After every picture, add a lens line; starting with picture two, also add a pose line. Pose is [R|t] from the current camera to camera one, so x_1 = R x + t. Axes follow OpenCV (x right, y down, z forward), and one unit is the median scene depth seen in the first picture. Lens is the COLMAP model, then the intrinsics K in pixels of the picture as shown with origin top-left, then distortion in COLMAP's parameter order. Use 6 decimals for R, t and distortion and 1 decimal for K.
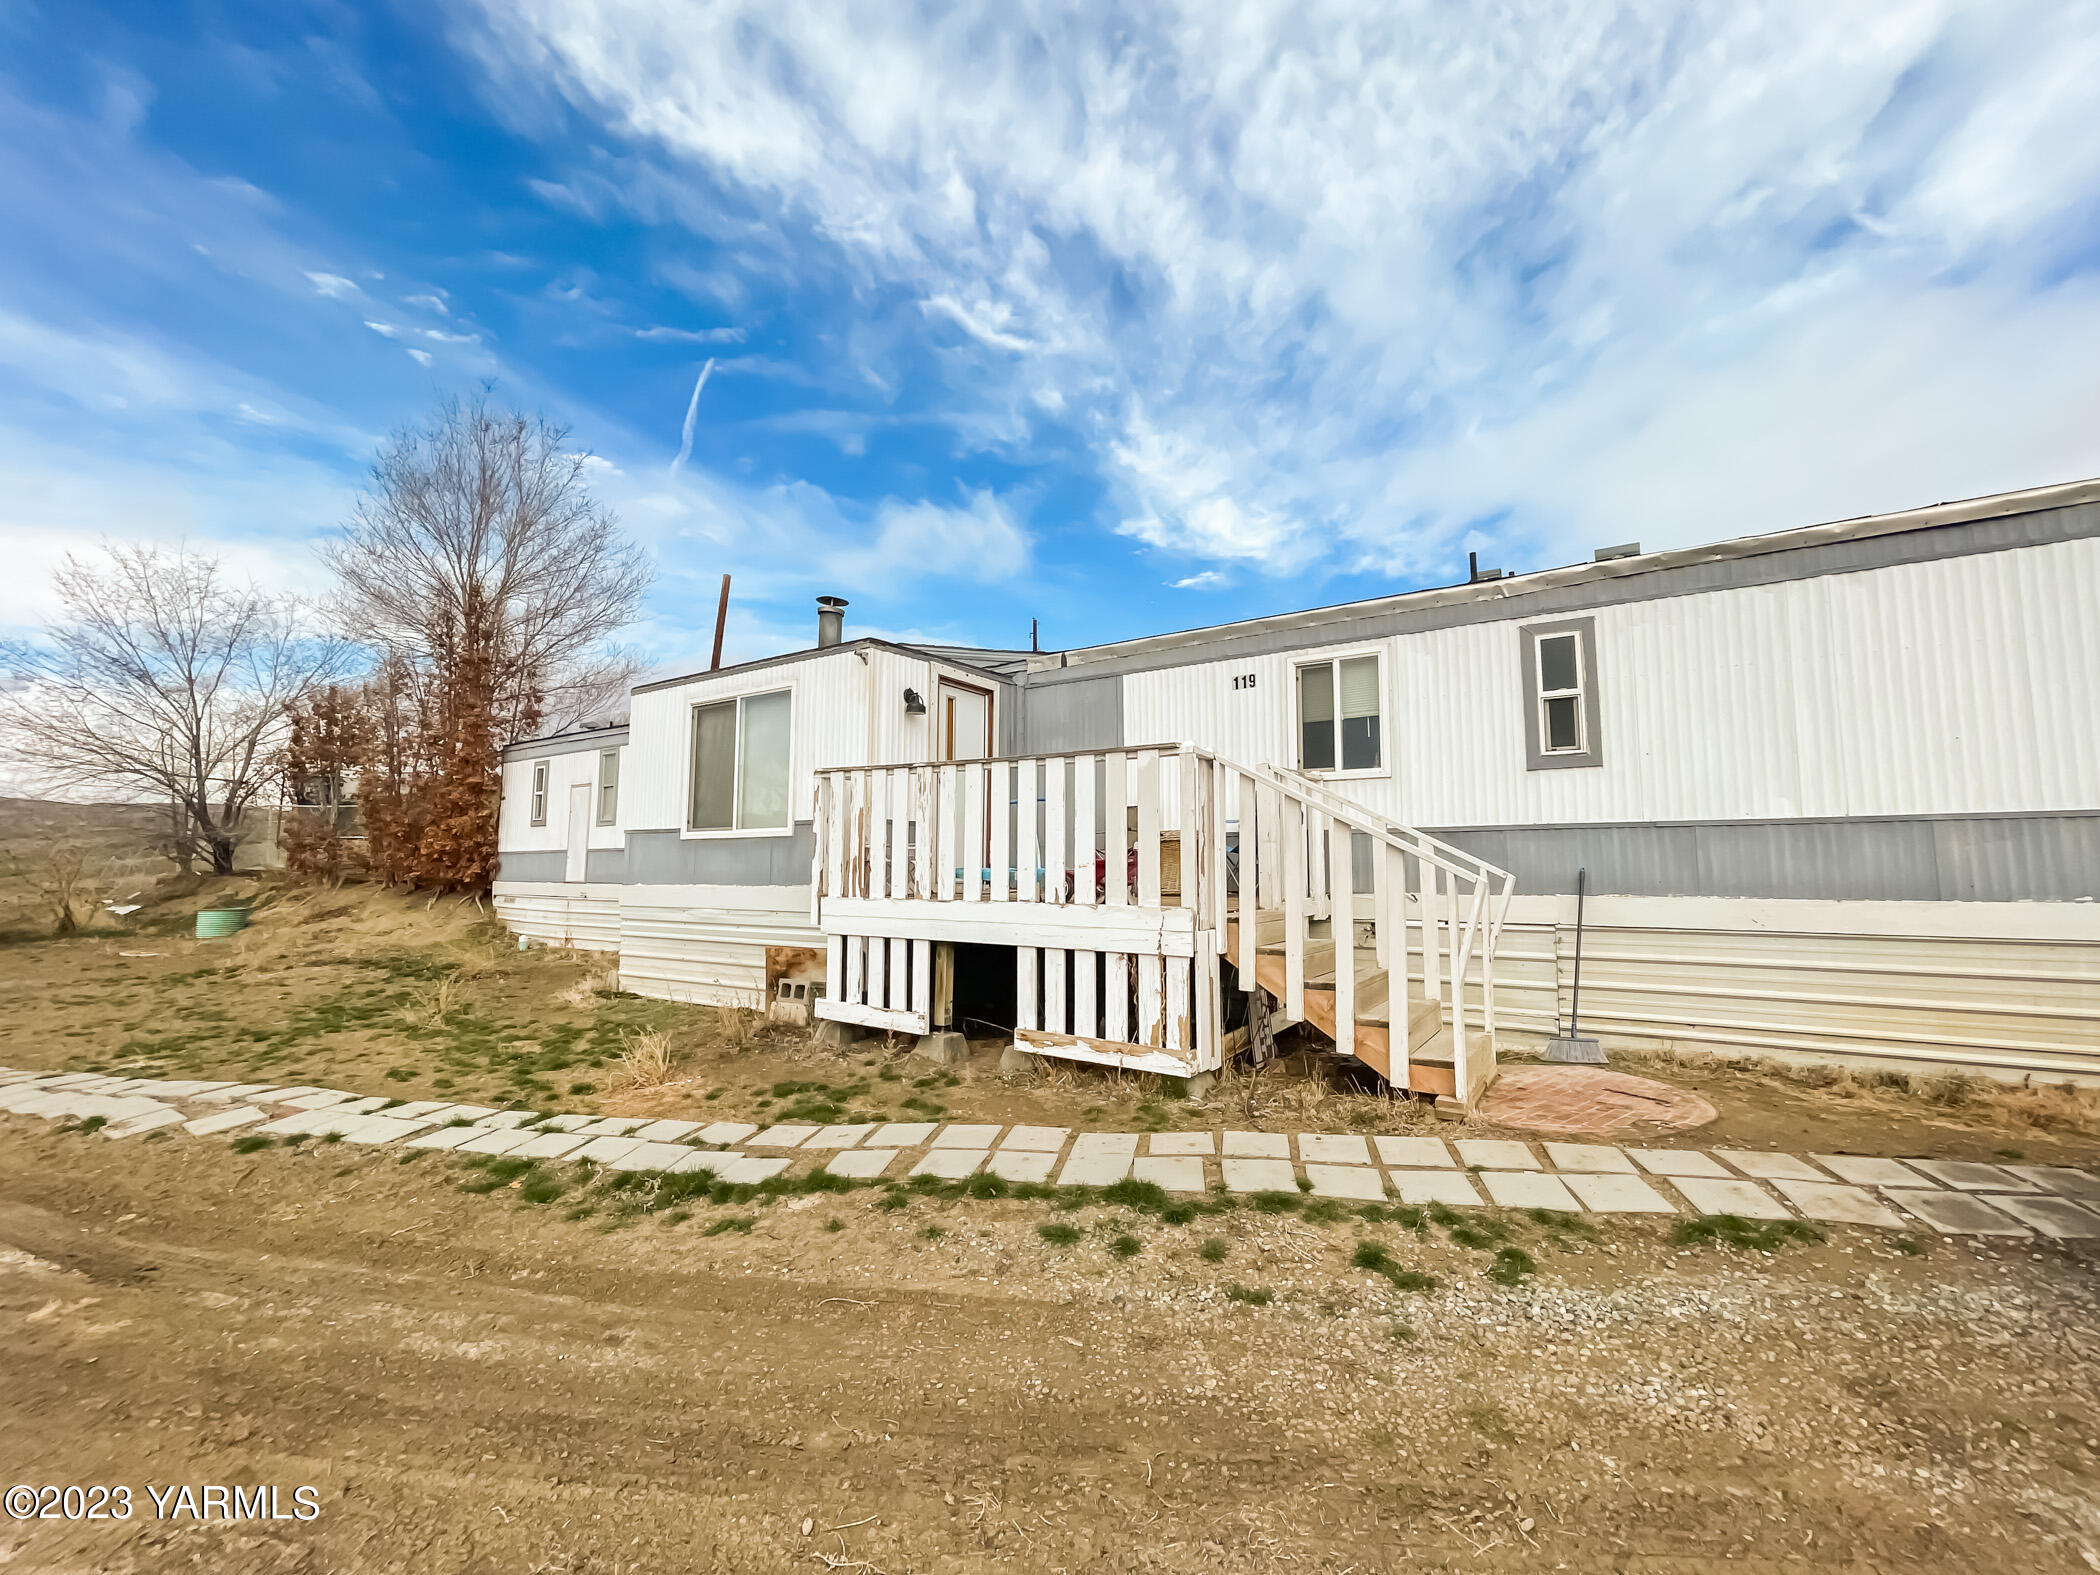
lens RADIAL K [[886.8, 0, 1050.0], [0, 886.8, 787.5], [0, 0, 1]] dist [-0.034712, 0.000125]
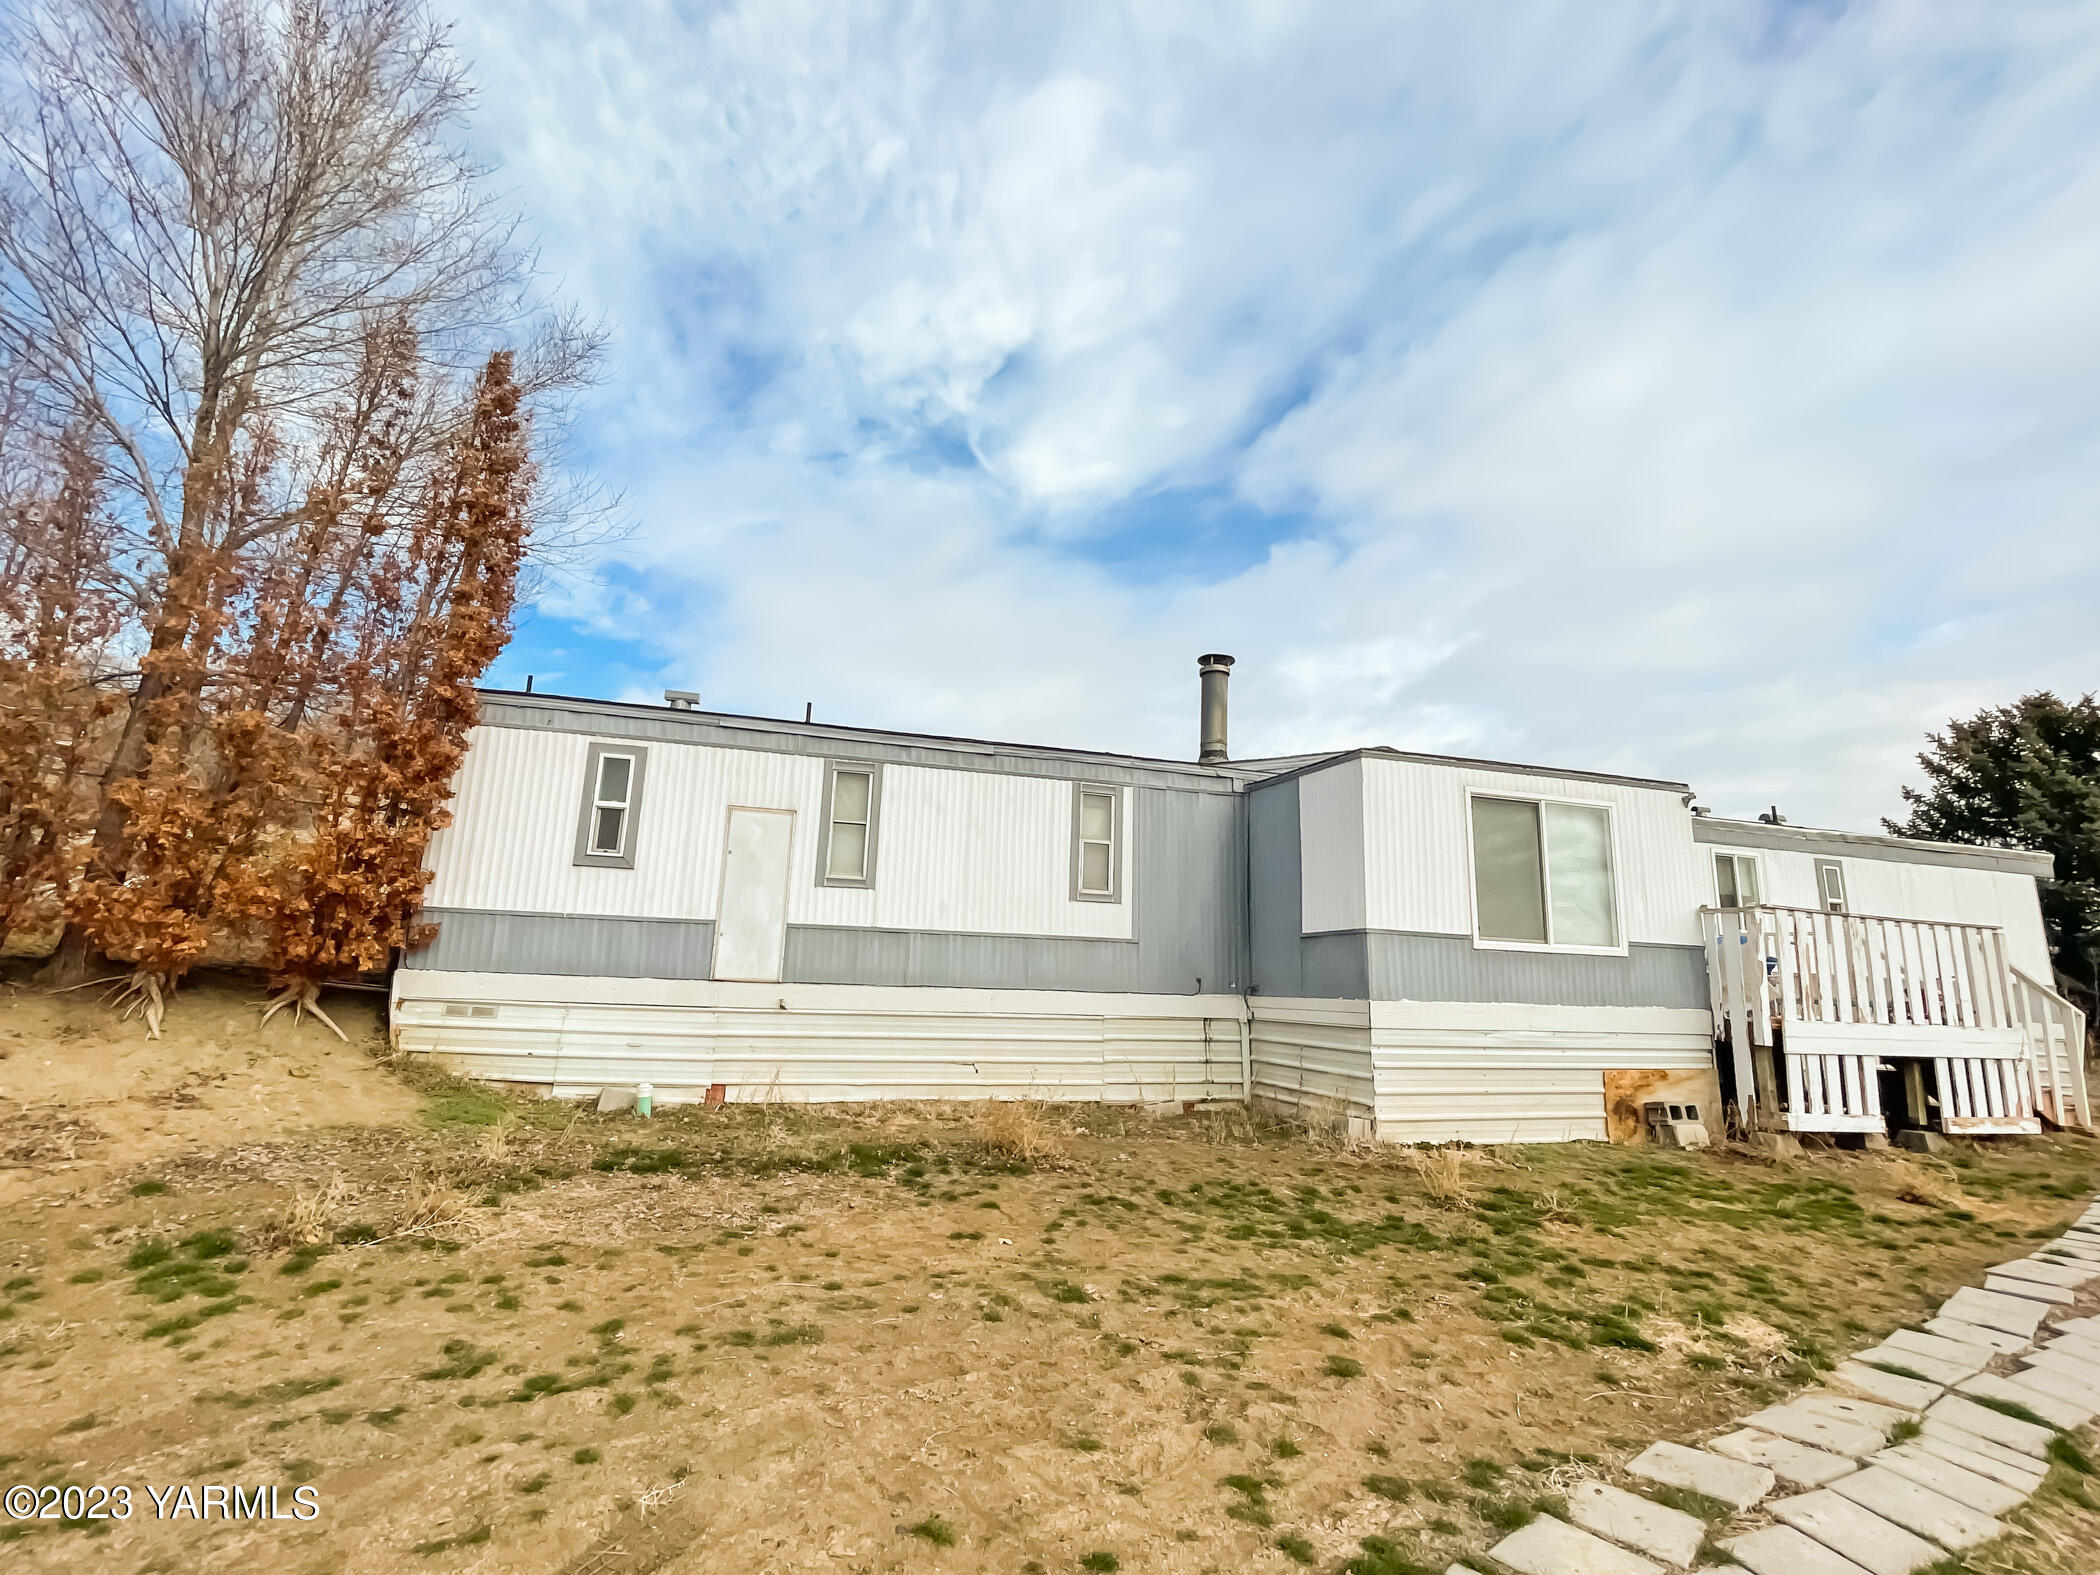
lens RADIAL K [[982.0, 0, 1050.0], [0, 982.0, 787.5], [0, 0, 1]] dist [0.000332, 0.000207]
pose [[0.626423, 0.174103, 0.759791, -1.271647], [-0.108815, 0.984724, -0.135932, 0.070743], [-0.771851, 0.002475, 0.635799, 0.632666]]
